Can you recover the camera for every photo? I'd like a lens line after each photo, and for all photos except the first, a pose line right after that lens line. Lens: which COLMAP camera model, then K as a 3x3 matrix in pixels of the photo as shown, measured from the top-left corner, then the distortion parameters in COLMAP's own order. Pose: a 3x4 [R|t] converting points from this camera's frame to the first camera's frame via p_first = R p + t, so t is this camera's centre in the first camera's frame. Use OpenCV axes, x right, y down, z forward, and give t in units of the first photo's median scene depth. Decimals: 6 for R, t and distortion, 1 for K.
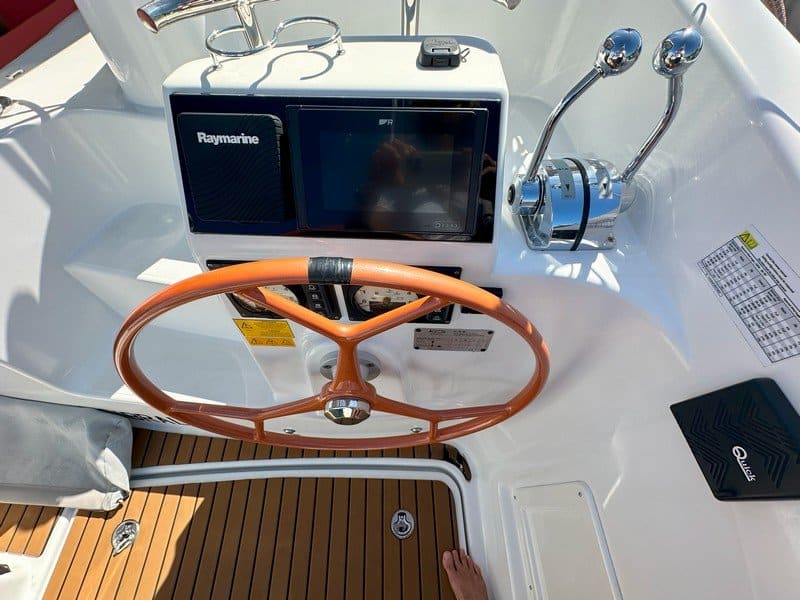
lens RADIAL K [[318.1, 0, 398.5], [0, 318.1, 301.8], [0, 0, 1]] dist [-0.000736, -0.000604]
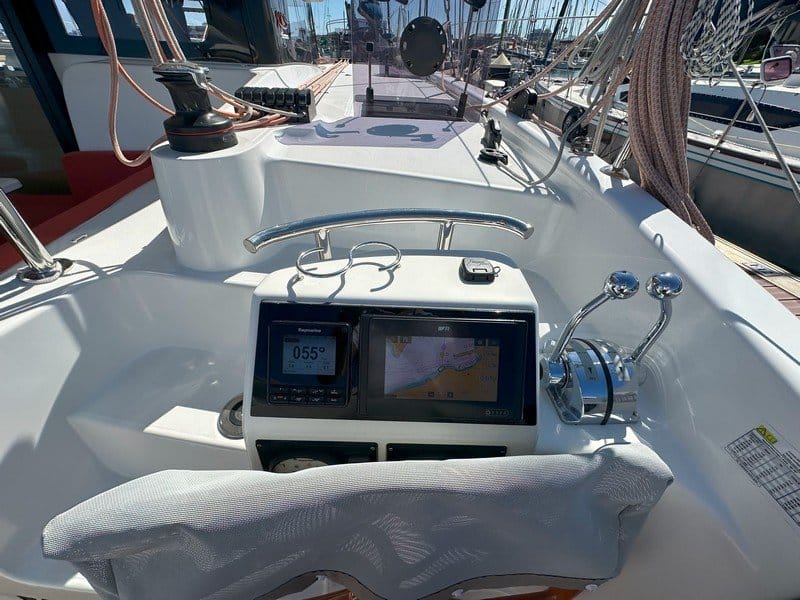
lens RADIAL K [[318.1, 0, 401.5], [0, 318.1, 298.6], [0, 0, 1]] dist [-0.000736, -0.000604]
pose [[0.998360, 0.017054, 0.054640, -0.230047], [0.002870, 0.938472, -0.345343, -0.223634], [-0.057167, 0.344934, 0.936885, -0.131589]]
